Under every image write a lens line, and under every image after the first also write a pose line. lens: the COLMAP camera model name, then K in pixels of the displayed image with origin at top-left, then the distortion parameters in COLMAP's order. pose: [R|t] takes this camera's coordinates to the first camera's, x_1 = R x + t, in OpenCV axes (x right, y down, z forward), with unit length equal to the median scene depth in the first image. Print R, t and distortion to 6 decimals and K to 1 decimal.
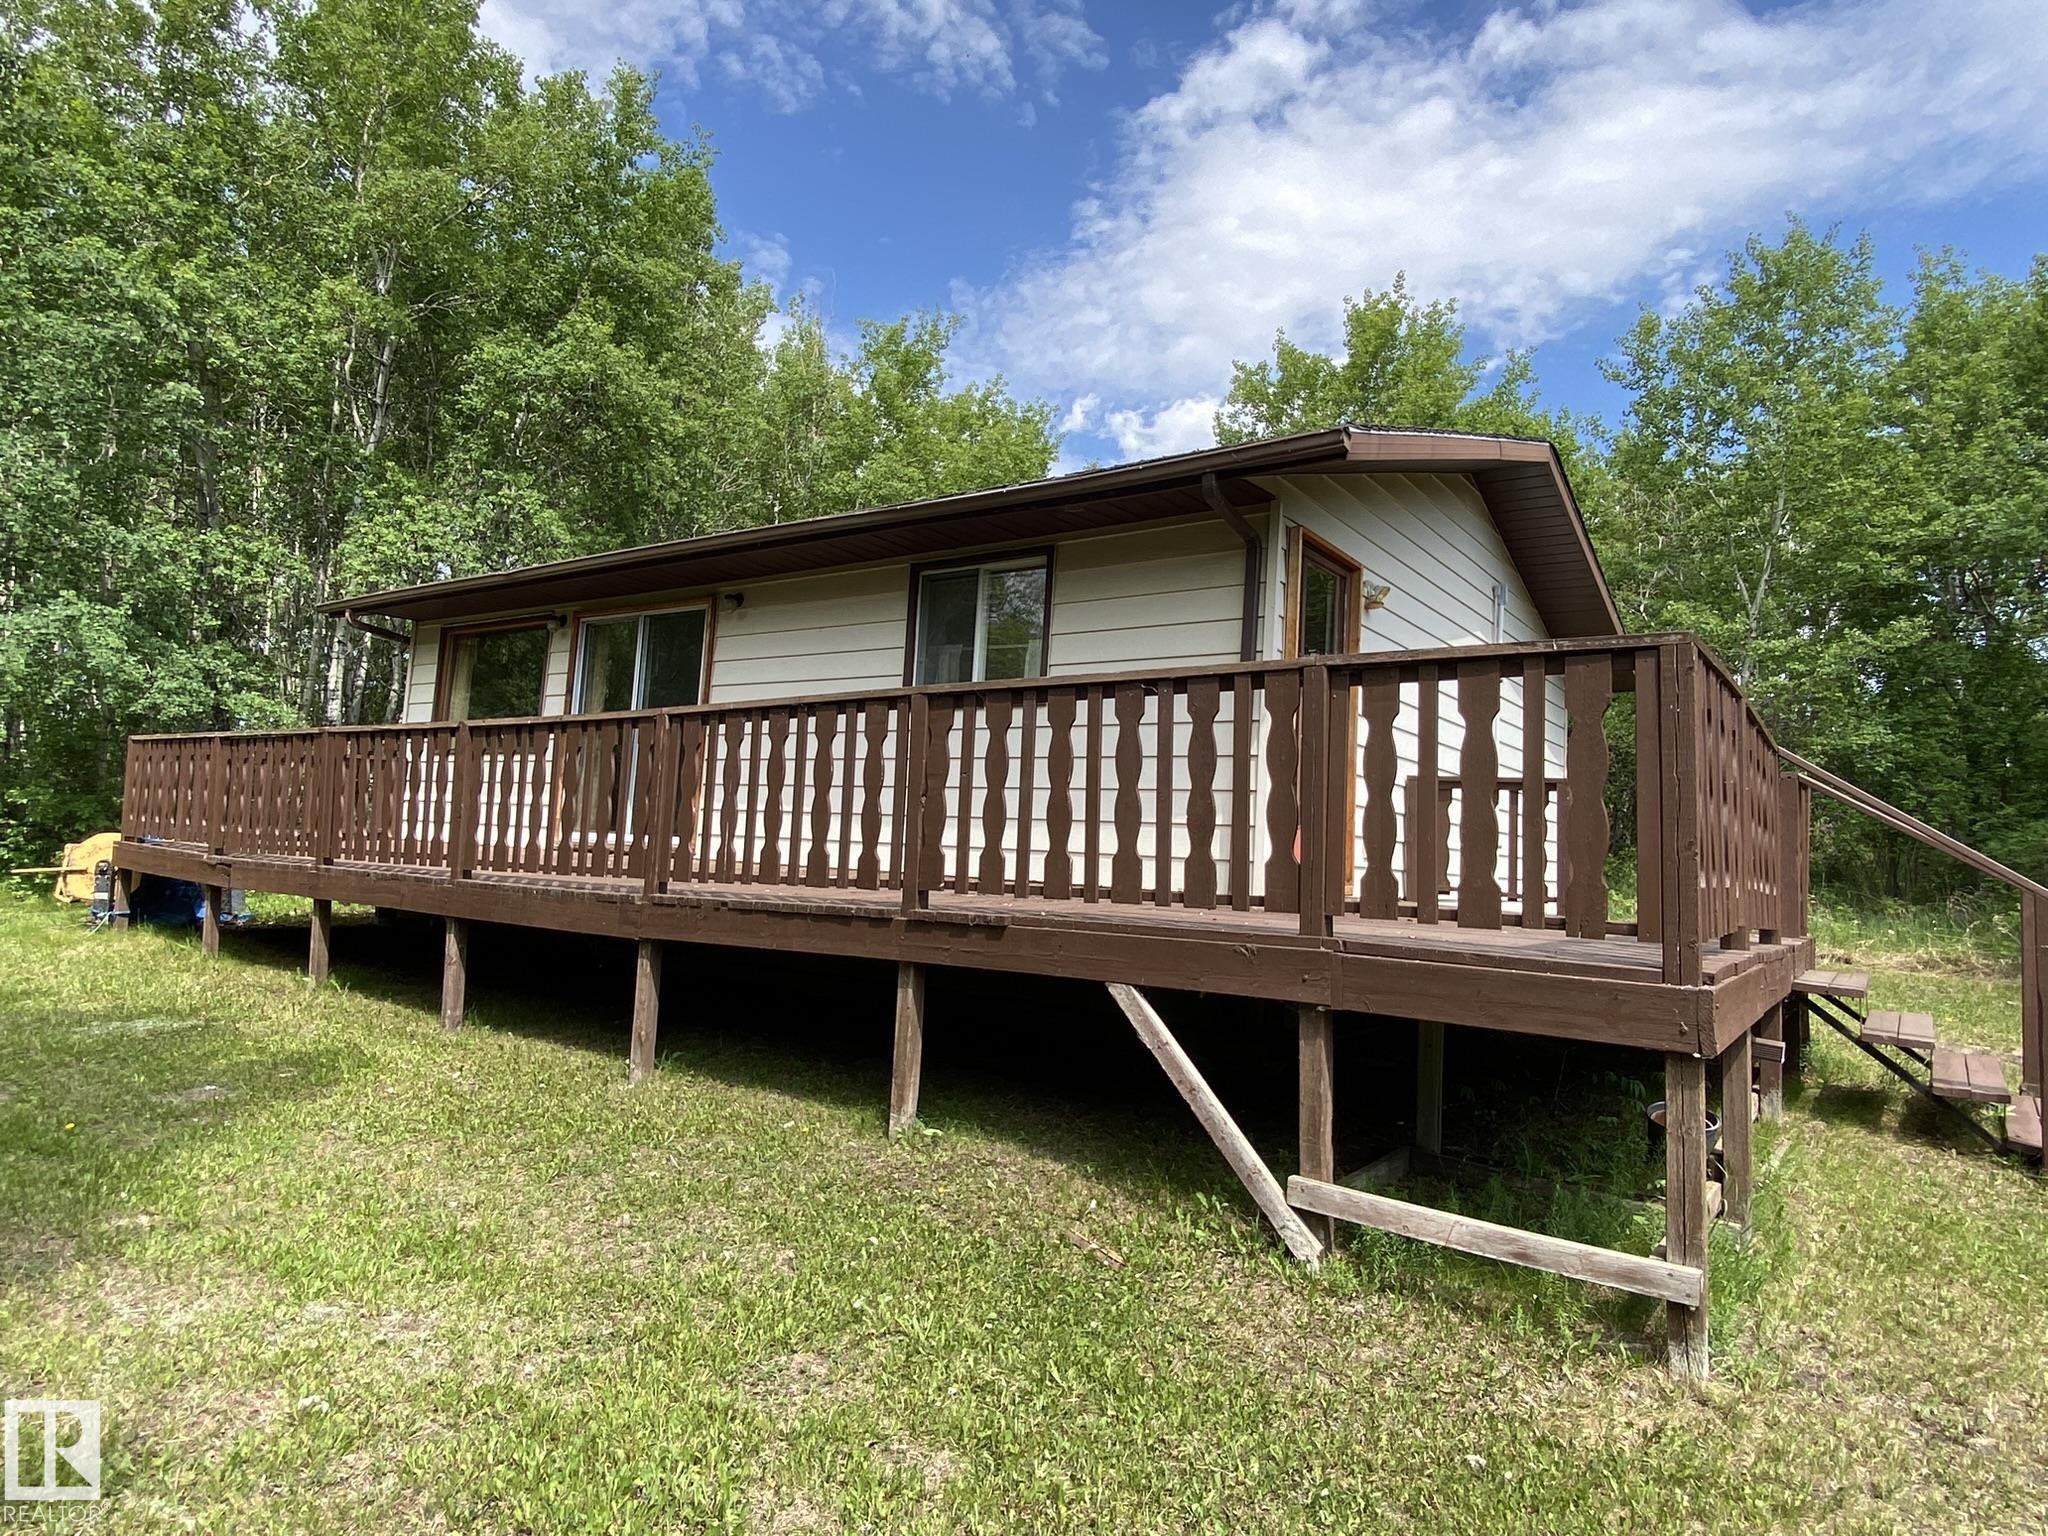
lens RADIAL K [[1183.4, 0, 1049.1], [0, 1183.4, 758.9], [0, 0, 1]] dist [0.069575, -0.066138]
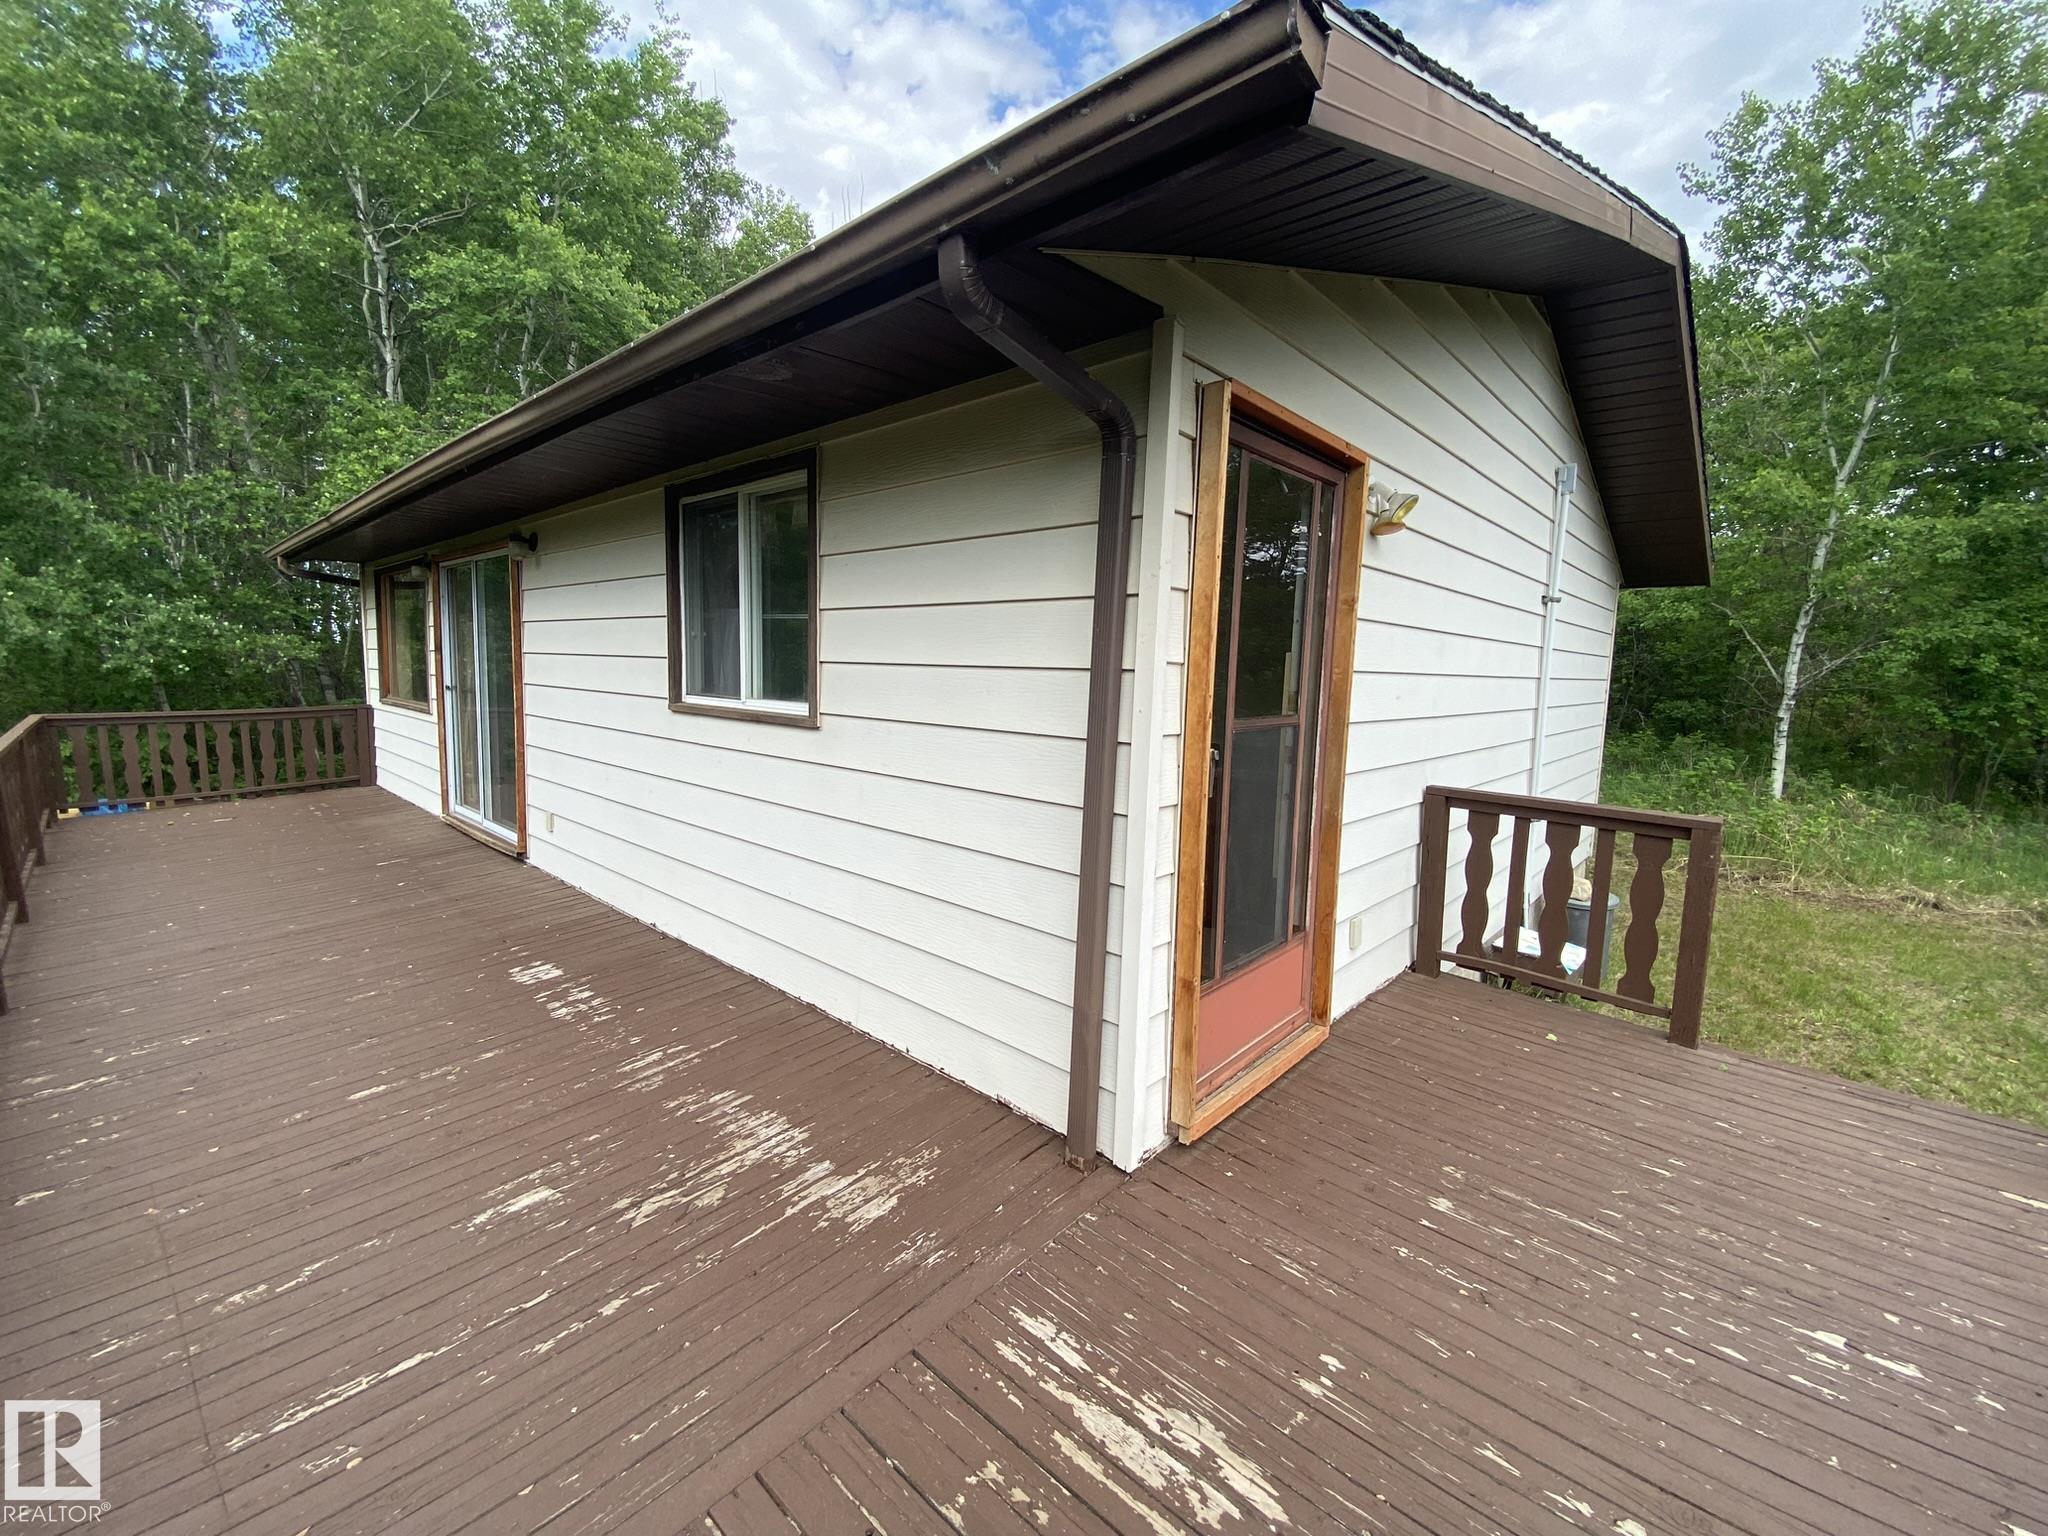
lens RADIAL K [[838.2, 0, 1018.5], [0, 838.2, 766.1], [0, 0, 1]] dist [0.035655, -0.027483]
pose [[0.991585, -0.009496, -0.129107, 0.106566], [0.033756, 0.981771, 0.187047, -0.070599], [0.124978, -0.189831, 0.973830, 0.401502]]
